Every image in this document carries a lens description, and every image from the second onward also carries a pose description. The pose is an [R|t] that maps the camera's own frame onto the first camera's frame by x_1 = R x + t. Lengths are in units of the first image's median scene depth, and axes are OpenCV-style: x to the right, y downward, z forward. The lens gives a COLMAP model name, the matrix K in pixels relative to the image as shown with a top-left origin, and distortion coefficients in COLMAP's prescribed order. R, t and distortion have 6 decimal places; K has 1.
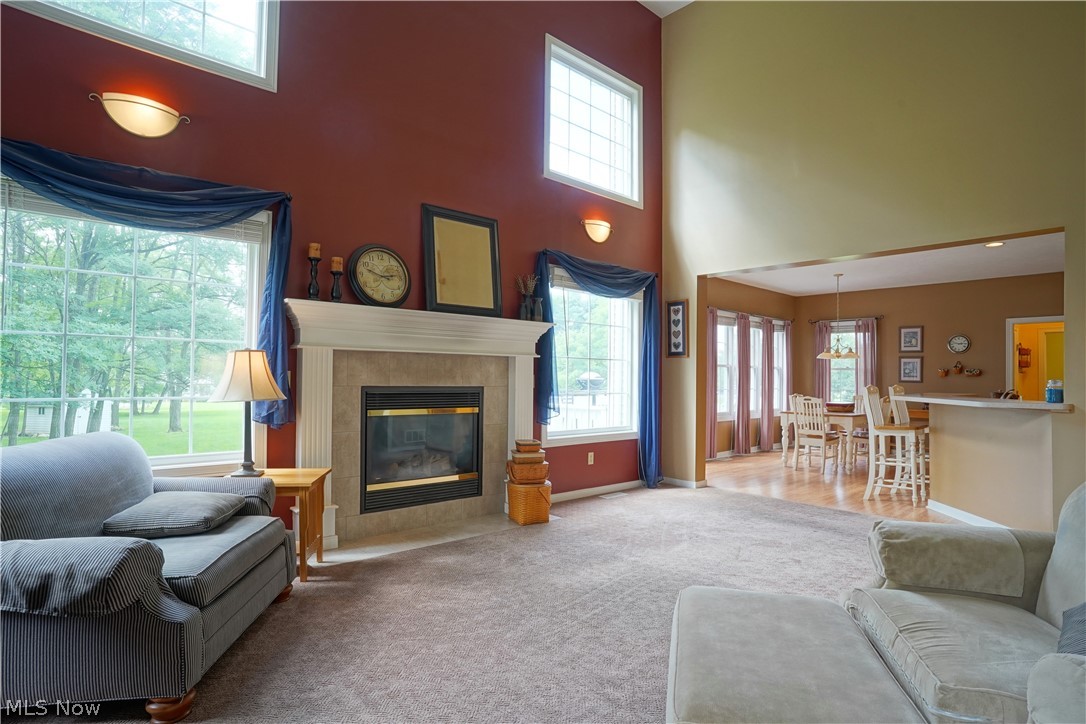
lens RADIAL K [[559.1, 0, 539.2], [0, 559.1, 357.5], [0, 0, 1]] dist [-0.020805, 0.001143]
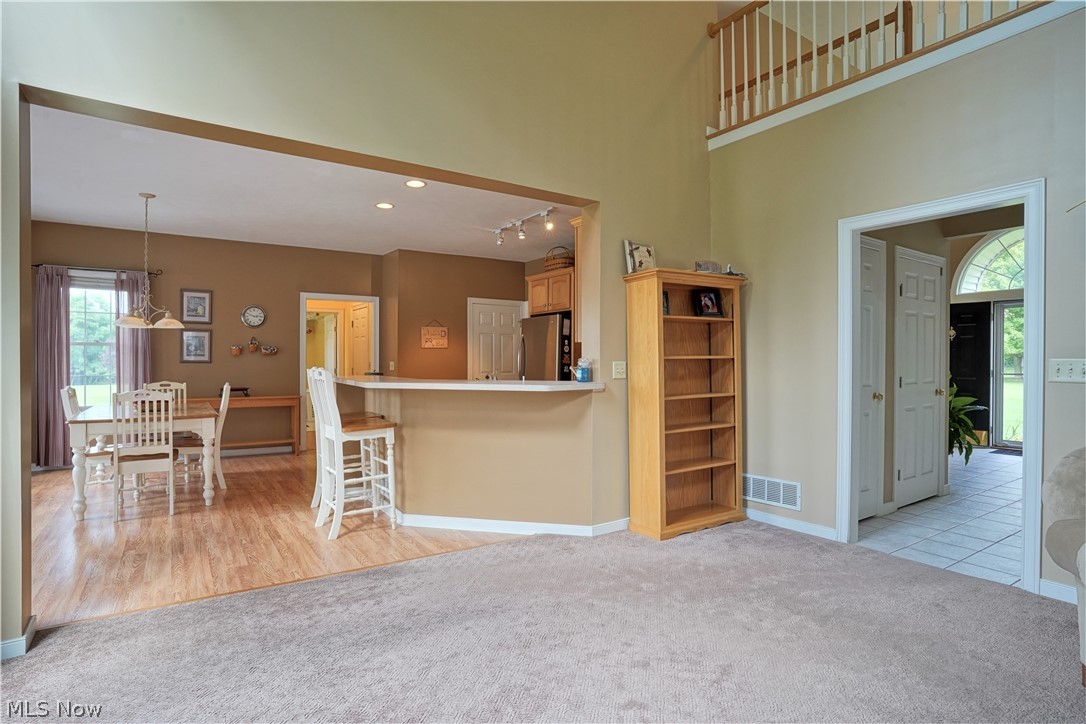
lens RADIAL K [[559.1, 0, 541.7], [0, 559.1, 361.9], [0, 0, 1]] dist [-0.020805, 0.001143]
pose [[0.131315, -0.017220, 0.991191, -0.027248], [-0.030476, 0.999306, 0.021399, 0.012788], [-0.990872, -0.033017, 0.130699, 0.429166]]
